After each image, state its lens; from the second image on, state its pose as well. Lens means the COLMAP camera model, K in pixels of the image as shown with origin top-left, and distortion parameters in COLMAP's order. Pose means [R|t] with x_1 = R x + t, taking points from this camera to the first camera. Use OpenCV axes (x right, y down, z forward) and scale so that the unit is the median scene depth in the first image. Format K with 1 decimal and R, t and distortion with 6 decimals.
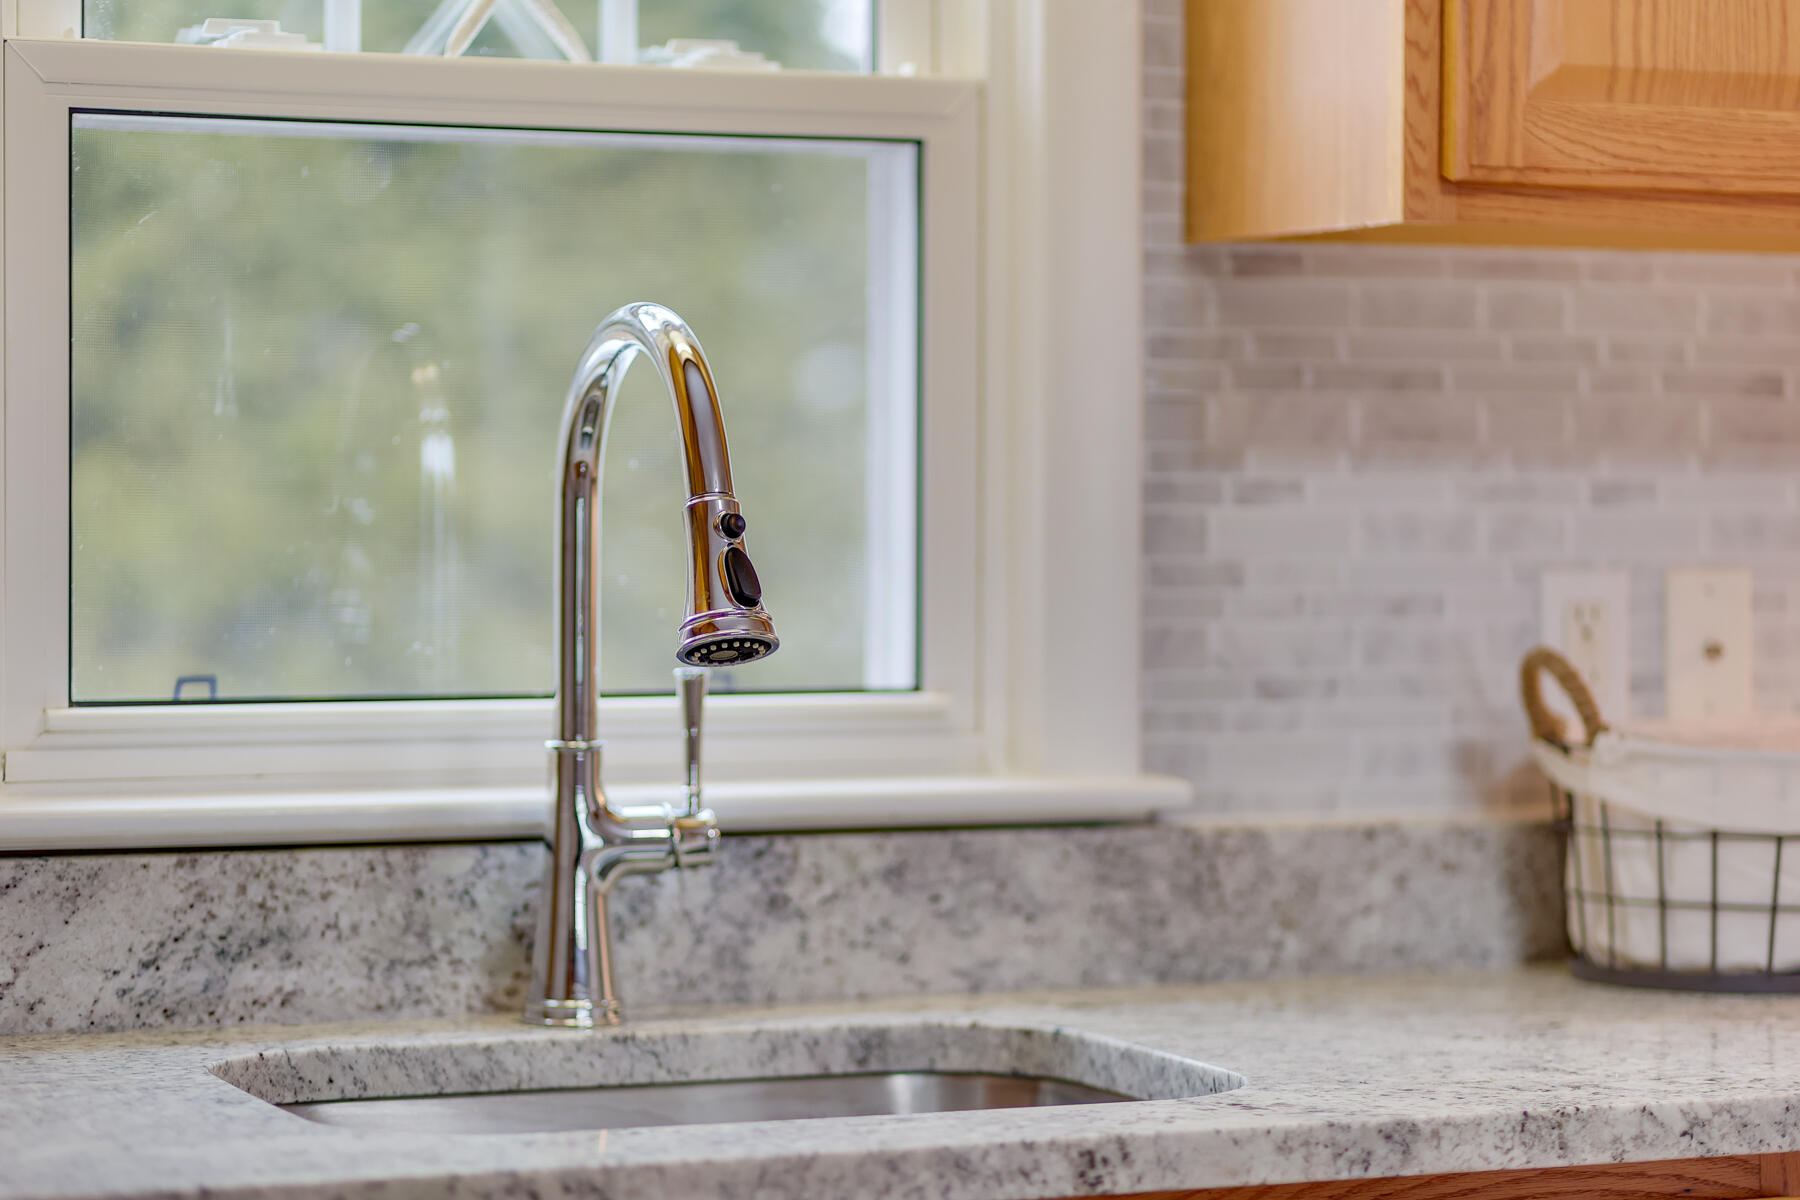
lens RADIAL K [[4542.1, 0, 900.0], [0, 4542.1, 600.0], [0, 0, 1]] dist [0.007602, 0.106045]
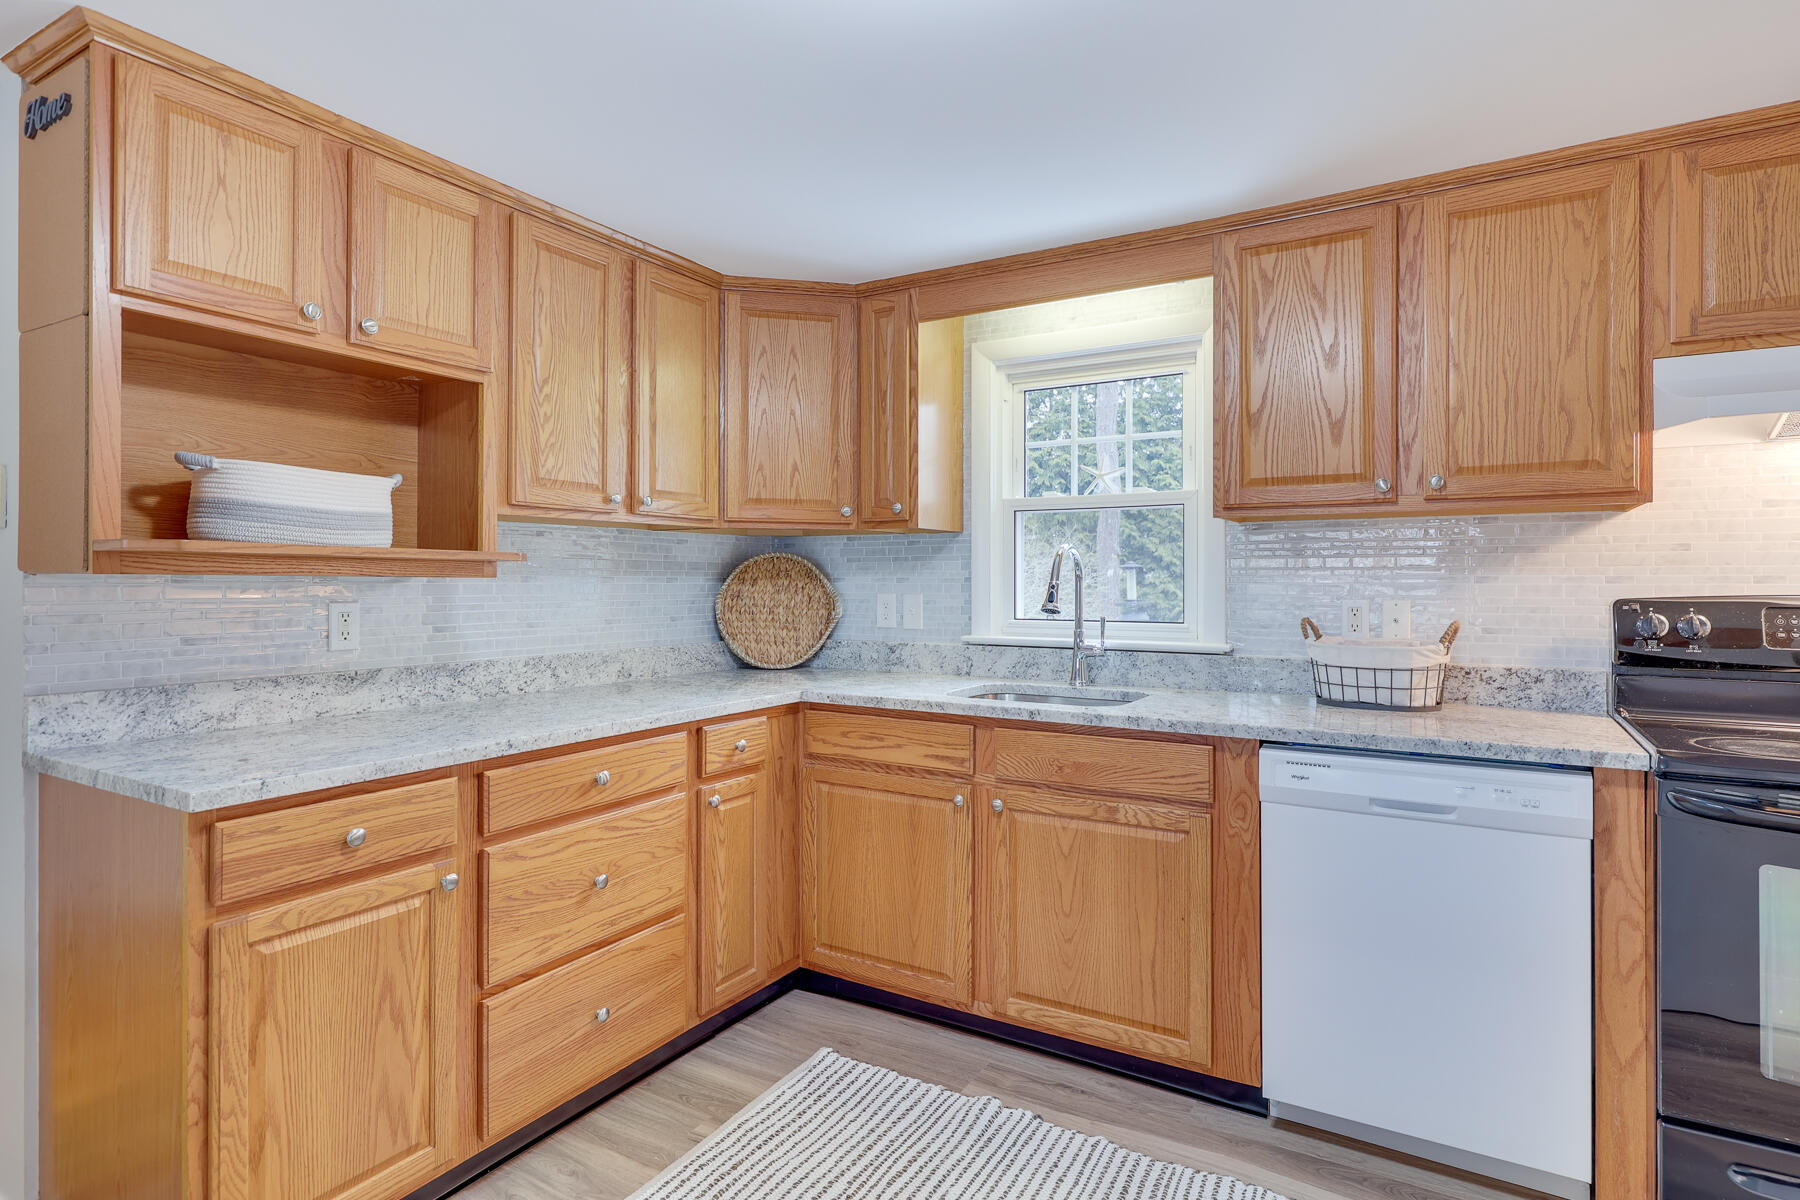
lens RADIAL K [[926.6, 0, 910.7], [0, 926.6, 575.6], [0, 0, 1]] dist [-0.001369, 0.000457]
pose [[0.596174, -0.007672, -0.802819, 0.639422], [-0.016818, 0.999616, -0.022042, -0.003016], [0.802679, 0.026643, 0.595815, 0.228077]]
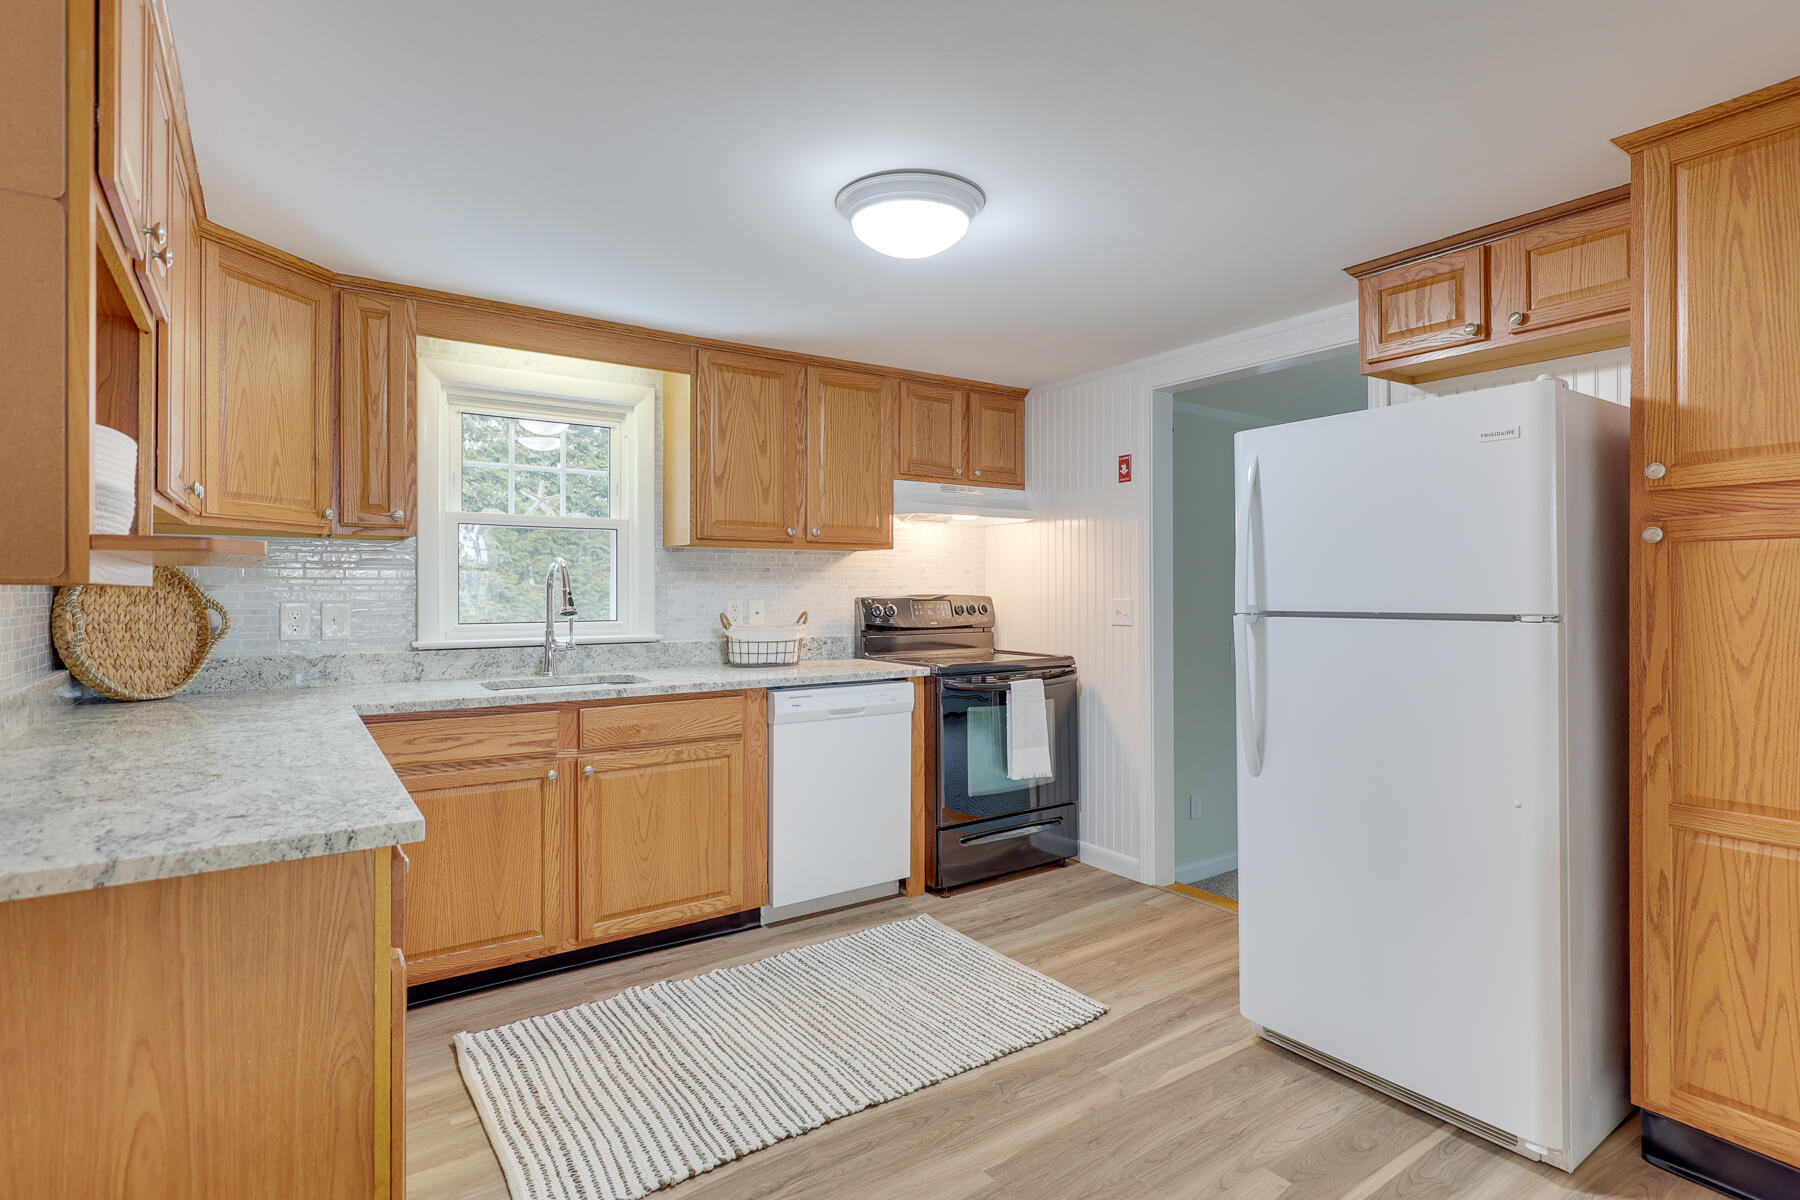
lens RADIAL K [[914.3, 0, 936.1], [0, 914.3, 579.7], [0, 0, 1]] dist [-0.004756, -0.000294]
pose [[0.973736, -0.002019, 0.227669, 0.150532], [0.008963, 0.999525, -0.029471, 0.005628], [-0.227501, 0.030738, 0.973293, -0.296691]]
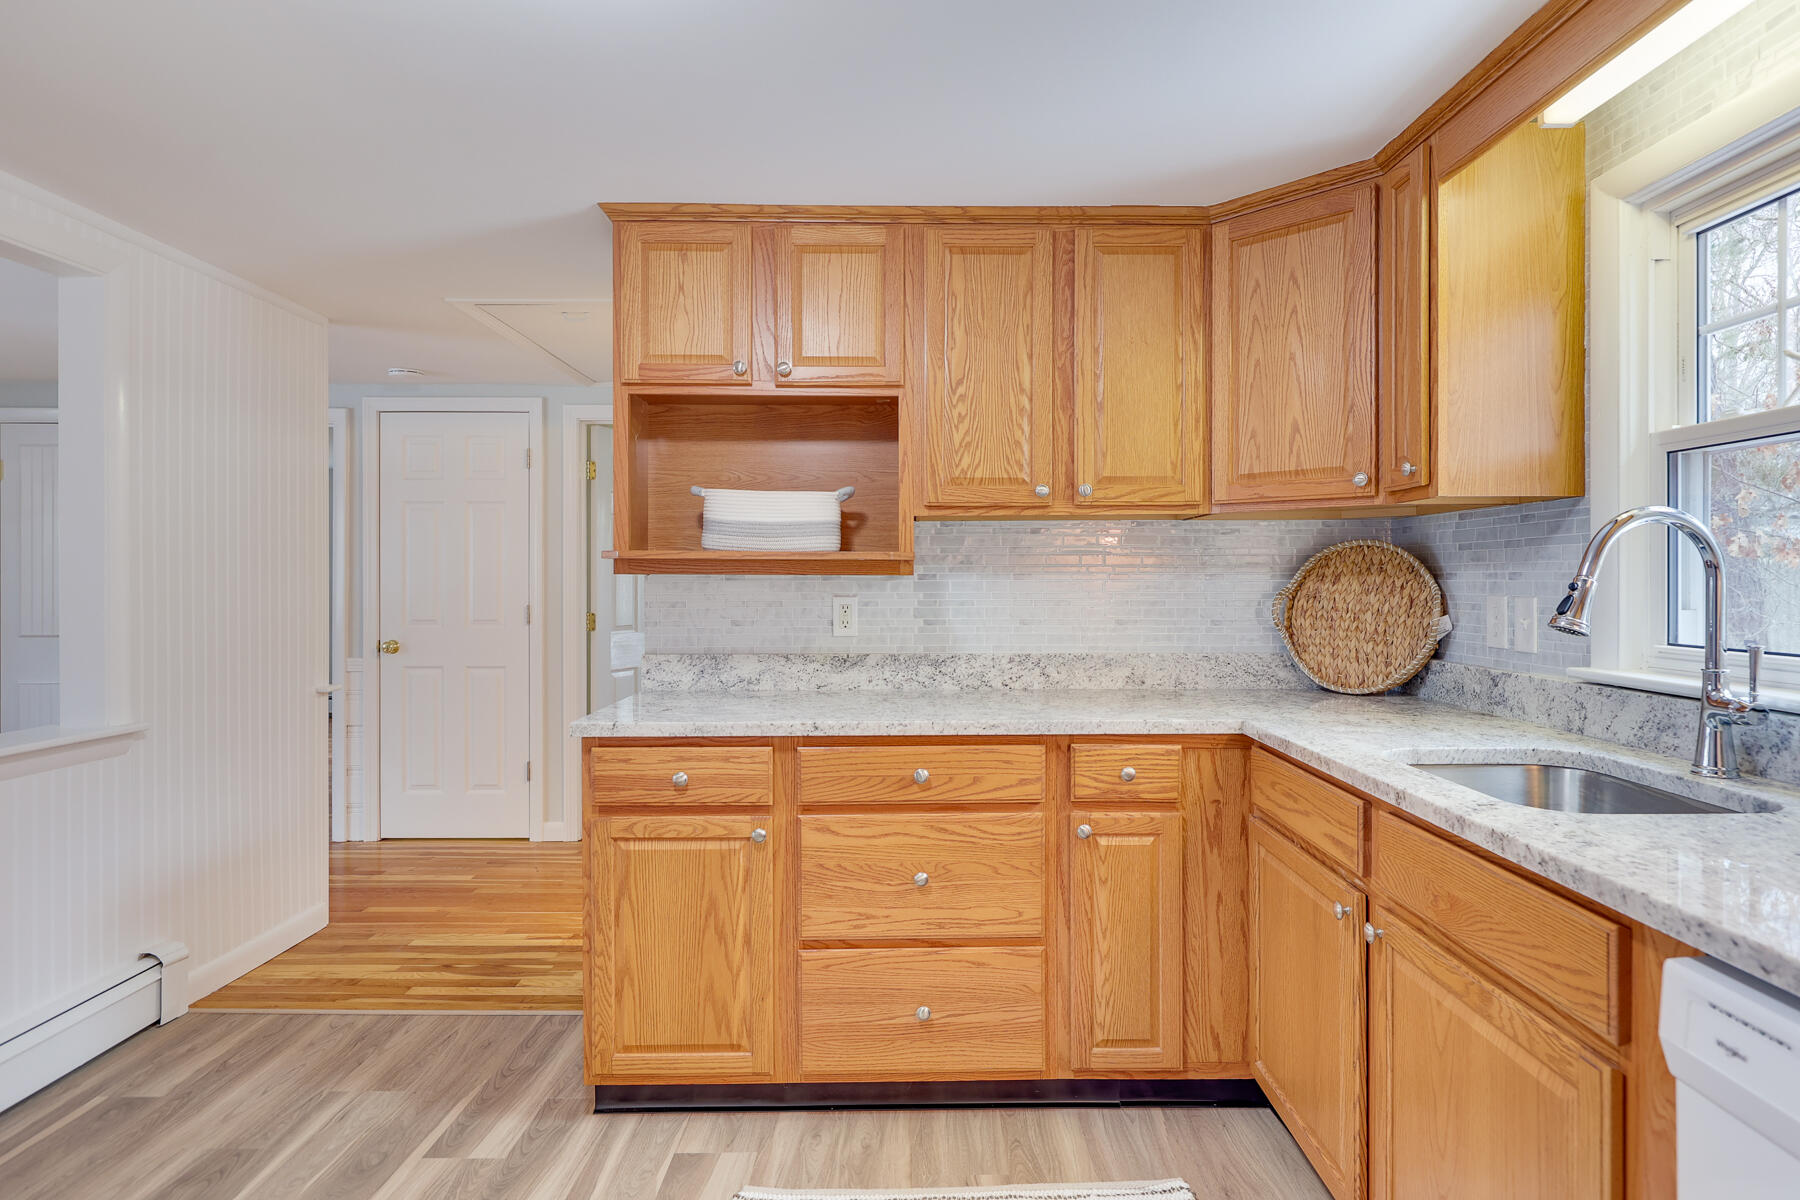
lens RADIAL K [[997.5, 0, 924.6], [0, 997.5, 578.4], [0, 0, 1]] dist [-0.000373, -0.000105]
pose [[-0.372671, -0.002858, -0.927959, 0.634912], [-0.020528, 0.999776, 0.005165, -0.015255], [0.927736, 0.020974, -0.372647, 0.777204]]
